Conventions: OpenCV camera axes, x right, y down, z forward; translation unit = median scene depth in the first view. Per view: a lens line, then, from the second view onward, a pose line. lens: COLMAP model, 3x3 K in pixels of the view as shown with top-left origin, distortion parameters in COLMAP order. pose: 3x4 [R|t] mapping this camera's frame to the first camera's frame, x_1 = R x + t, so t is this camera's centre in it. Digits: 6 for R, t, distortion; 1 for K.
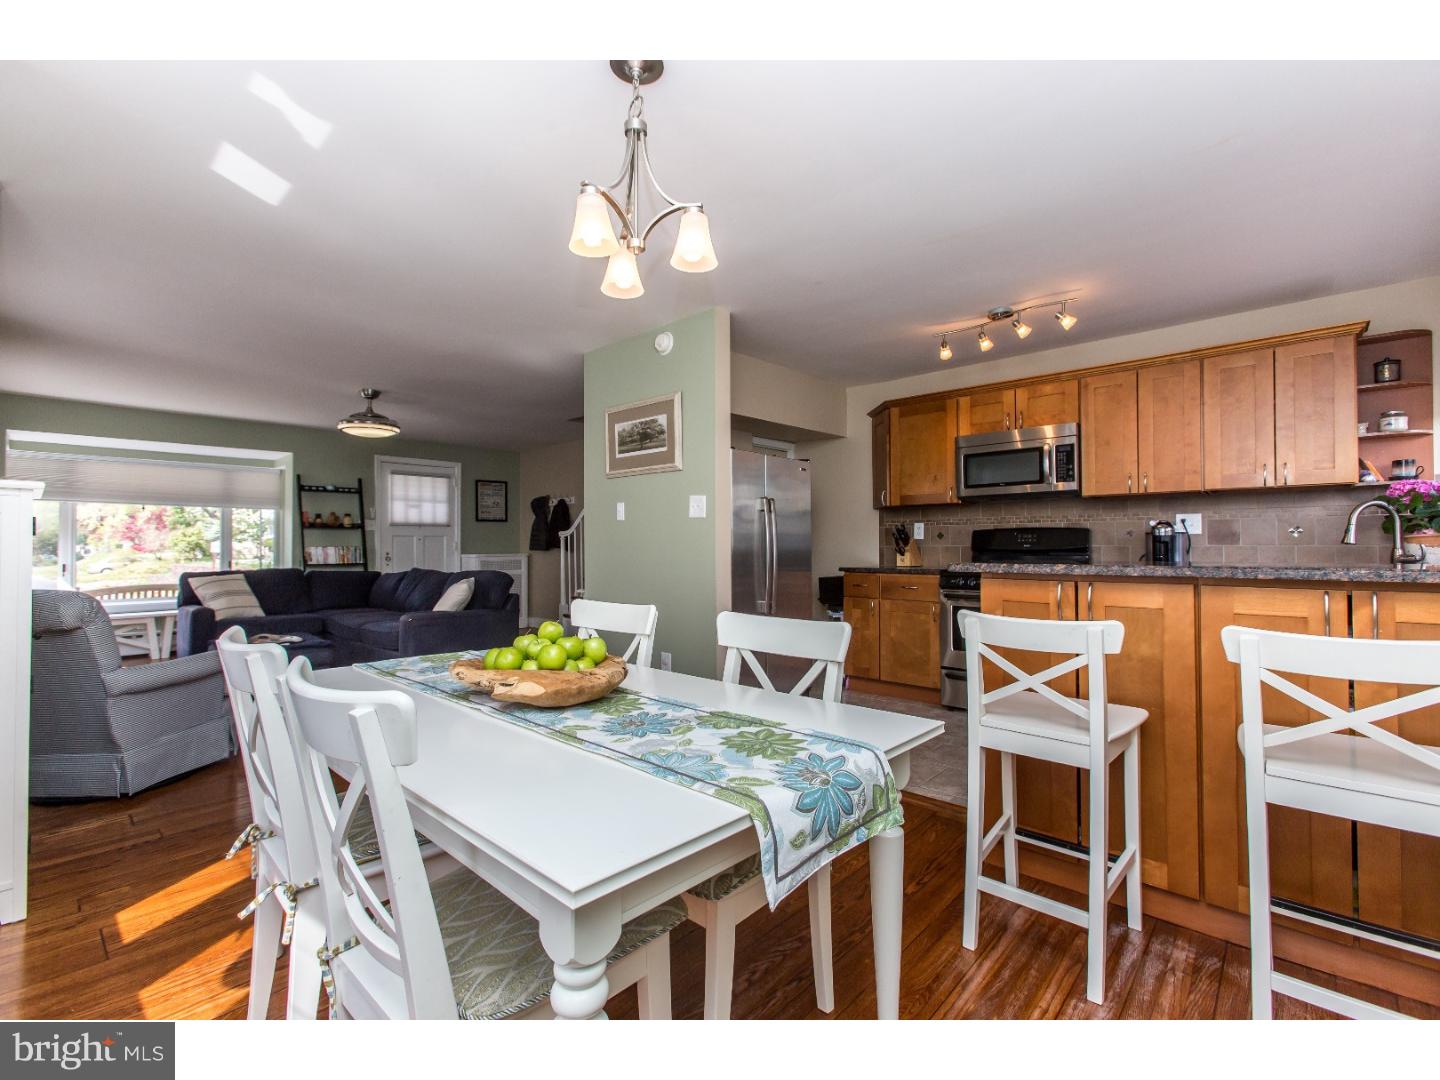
lens RADIAL K [[634.2, 0, 719.5], [0, 634.2, 539.7], [0, 0, 1]] dist [0.002988, 0.000242]
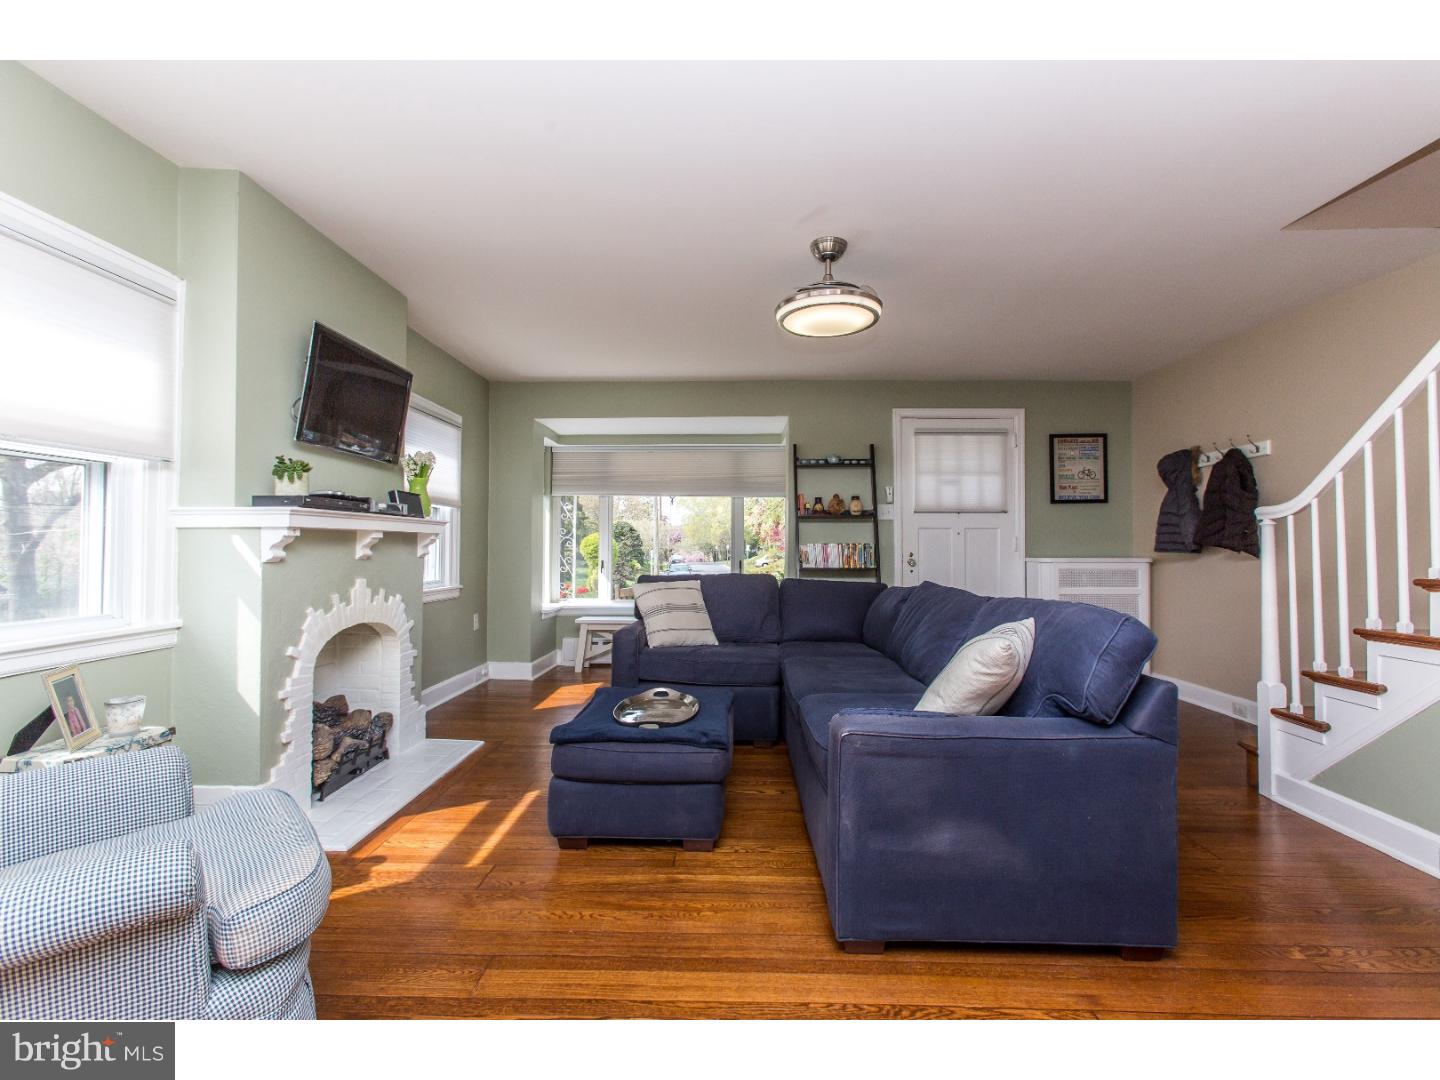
lens RADIAL K [[634.2, 0, 726.0], [0, 634.2, 533.1], [0, 0, 1]] dist [0.002988, 0.000242]
pose [[0.660107, -0.011039, -0.751091, -0.159252], [-0.000707, 0.999882, -0.015316, 0.010118], [0.751172, 0.010641, 0.660021, 0.437340]]
